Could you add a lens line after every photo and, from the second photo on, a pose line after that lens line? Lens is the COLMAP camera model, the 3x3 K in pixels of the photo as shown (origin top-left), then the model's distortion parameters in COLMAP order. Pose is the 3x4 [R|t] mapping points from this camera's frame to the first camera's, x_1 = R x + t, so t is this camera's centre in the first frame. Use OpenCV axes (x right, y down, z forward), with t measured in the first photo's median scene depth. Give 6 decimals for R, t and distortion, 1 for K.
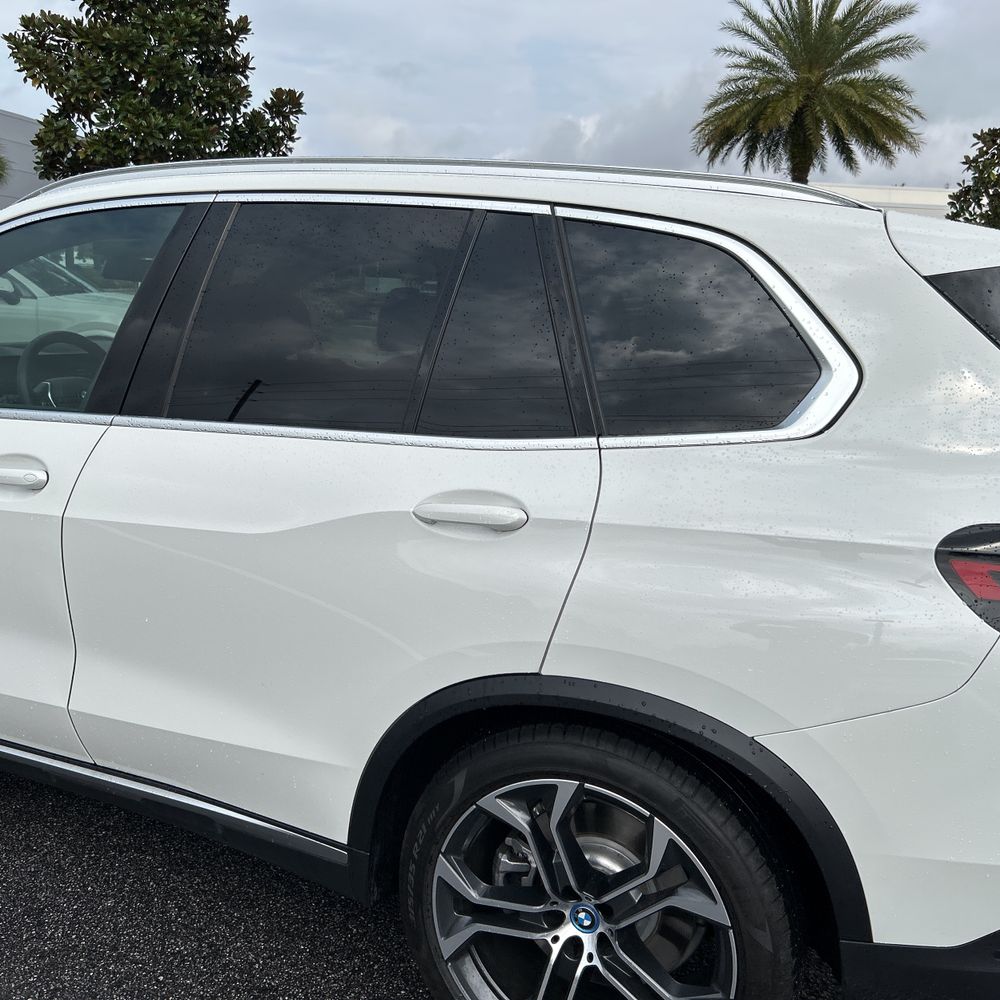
lens RADIAL K [[1013.1, 0, 483.0], [0, 1013.1, 502.4], [0, 0, 1]] dist [0.024469, 0.010099]
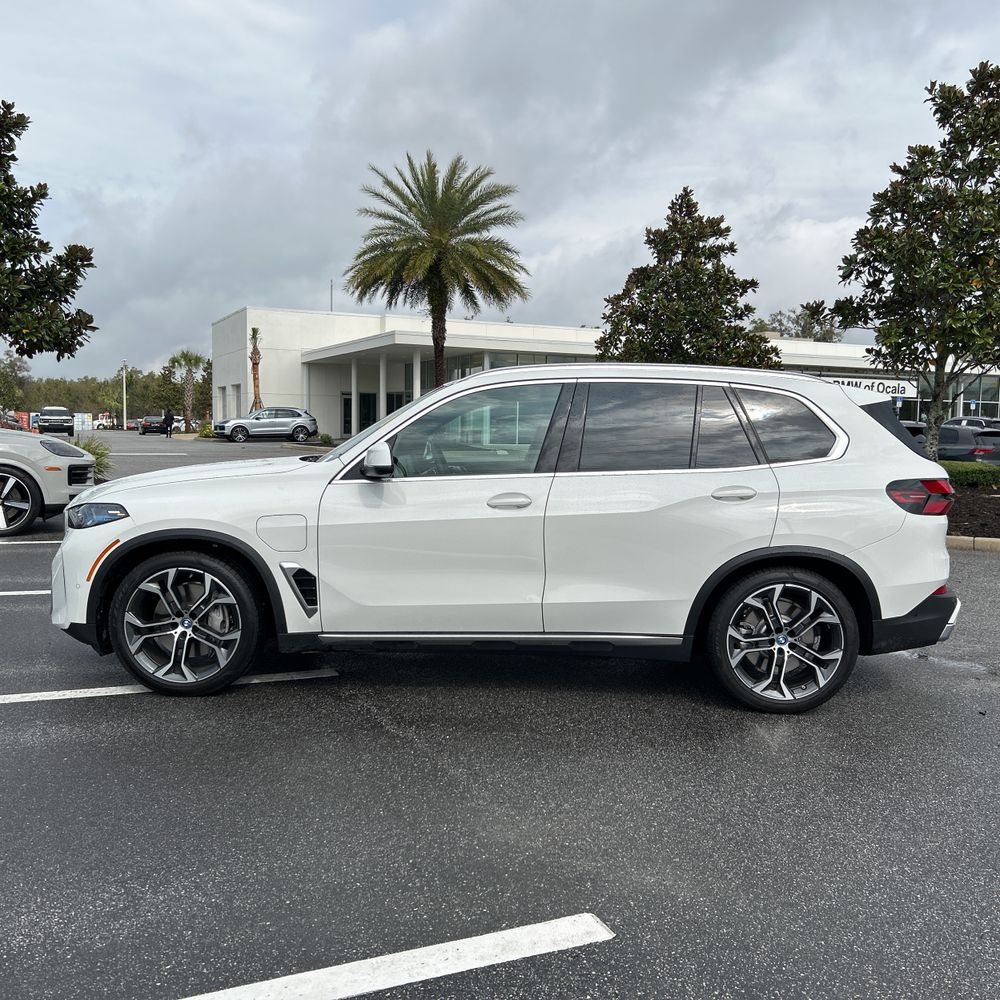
lens RADIAL K [[1006.5, 0, 500.4], [0, 1006.5, 498.2], [0, 0, 1]] dist [0.076205, -0.014059]
pose [[0.919528, -0.059426, 0.388507, -0.190740], [0.106171, 0.989311, -0.099962, 0.026400], [-0.378414, 0.133166, 0.916008, -0.146633]]
